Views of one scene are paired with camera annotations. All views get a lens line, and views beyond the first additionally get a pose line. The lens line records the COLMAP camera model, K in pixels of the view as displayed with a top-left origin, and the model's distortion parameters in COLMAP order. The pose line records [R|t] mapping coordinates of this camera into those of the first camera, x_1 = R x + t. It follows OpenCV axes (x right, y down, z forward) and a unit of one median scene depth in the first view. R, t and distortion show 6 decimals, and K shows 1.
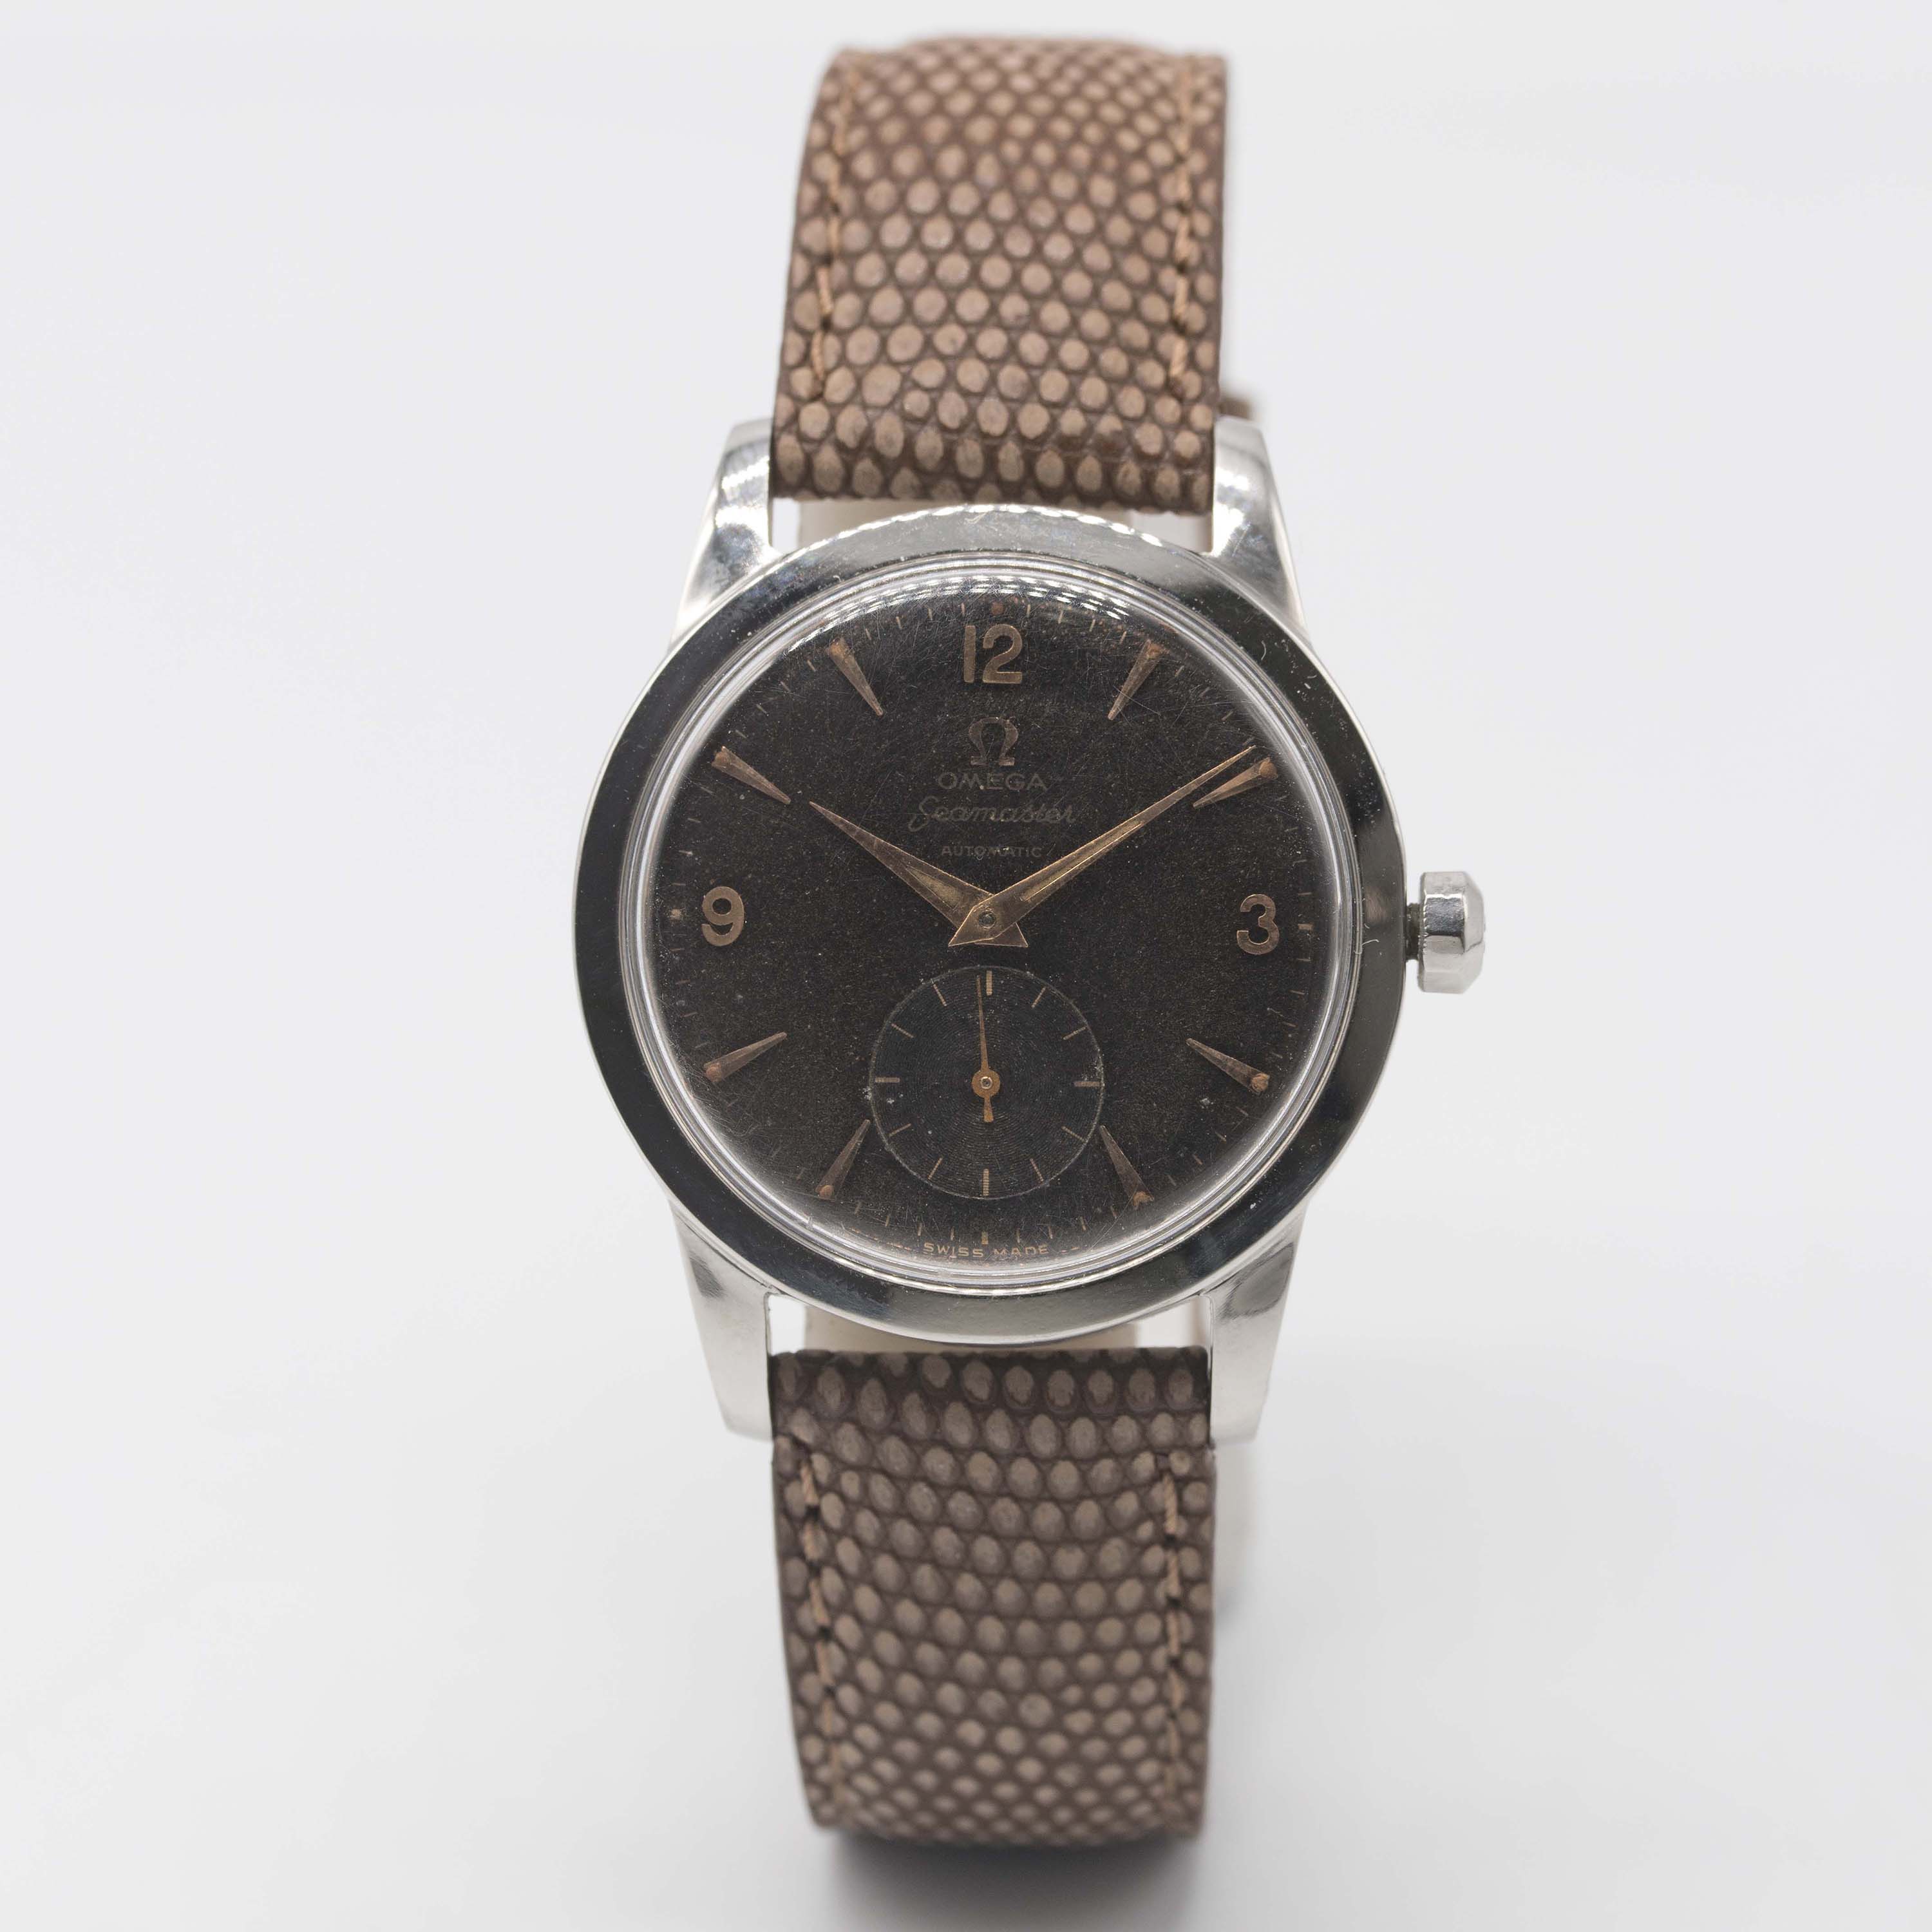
lens RADIAL K [[8888.5, 0, 966.0], [0, 8888.5, 966.0], [0, 0, 1]] dist [-2.866119, 119.755565]
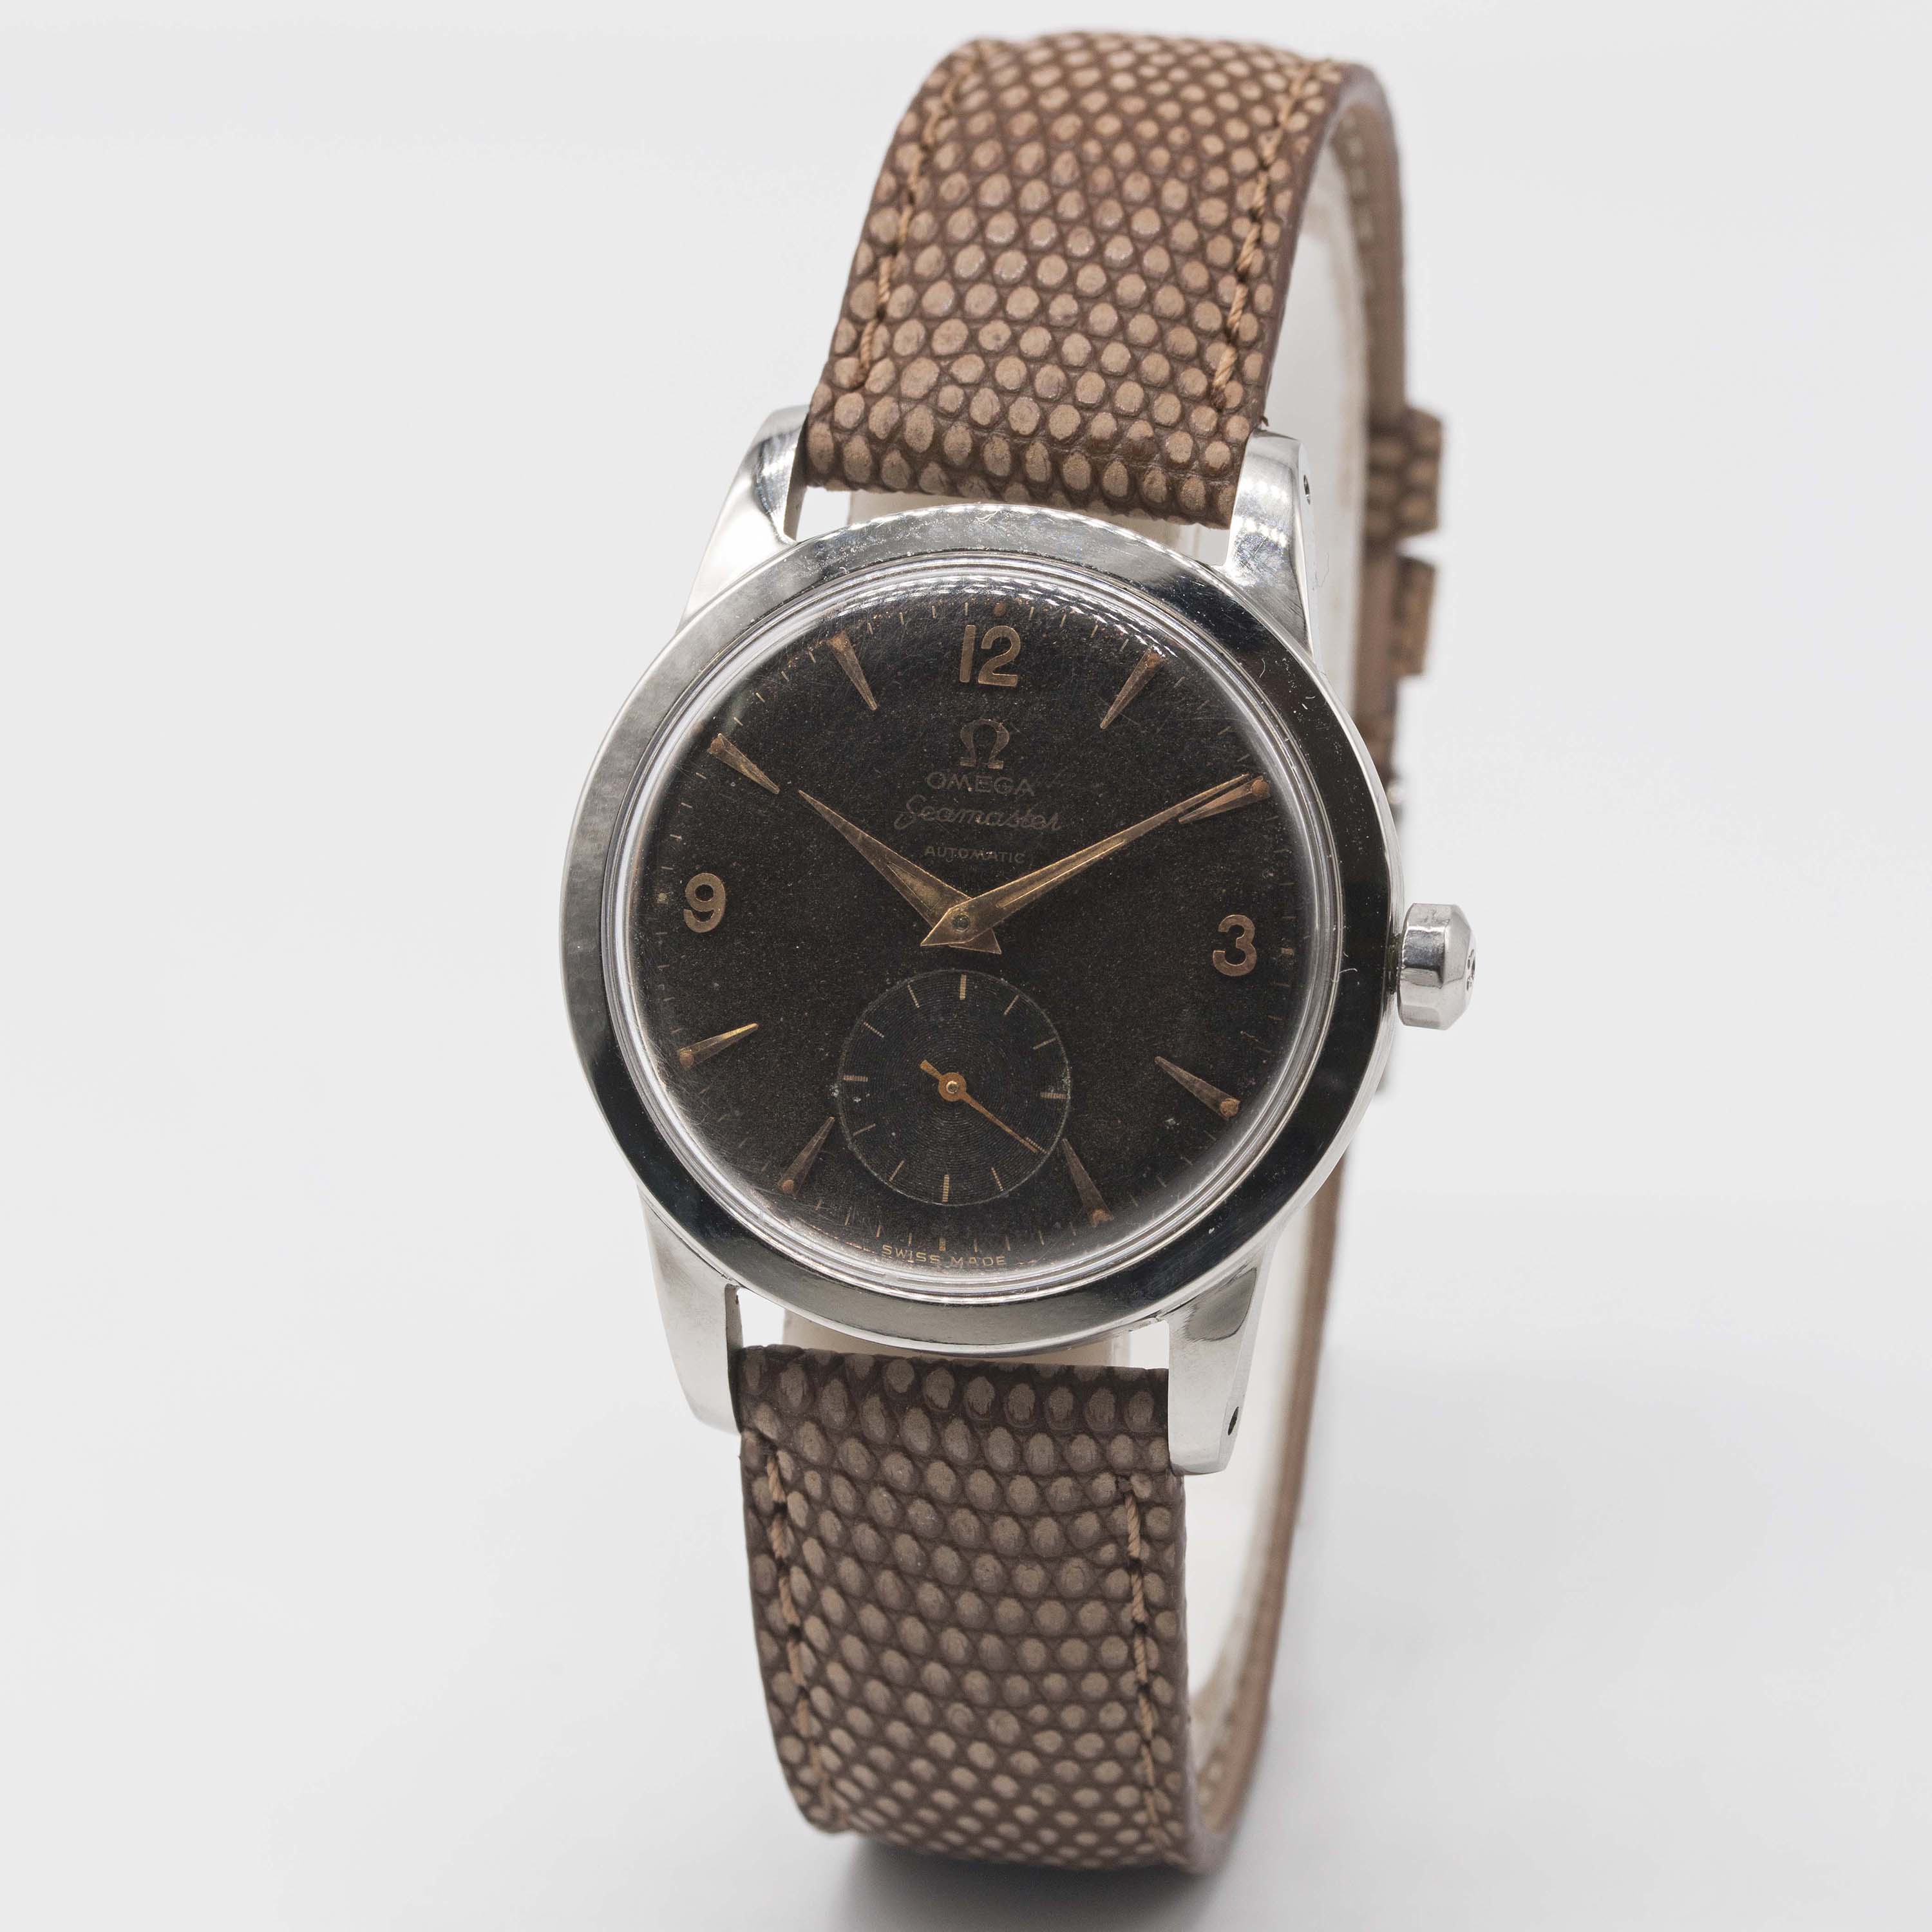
lens RADIAL K [[8888.5, 0, 966.0], [0, 8888.5, 966.0], [0, 0, 1]] dist [-2.866119, 119.755565]
pose [[0.986402, 0.064758, -0.151053, 0.149846], [-0.064898, 0.997884, 0.004008, -0.004355], [0.150993, 0.005849, 0.988518, 0.023120]]
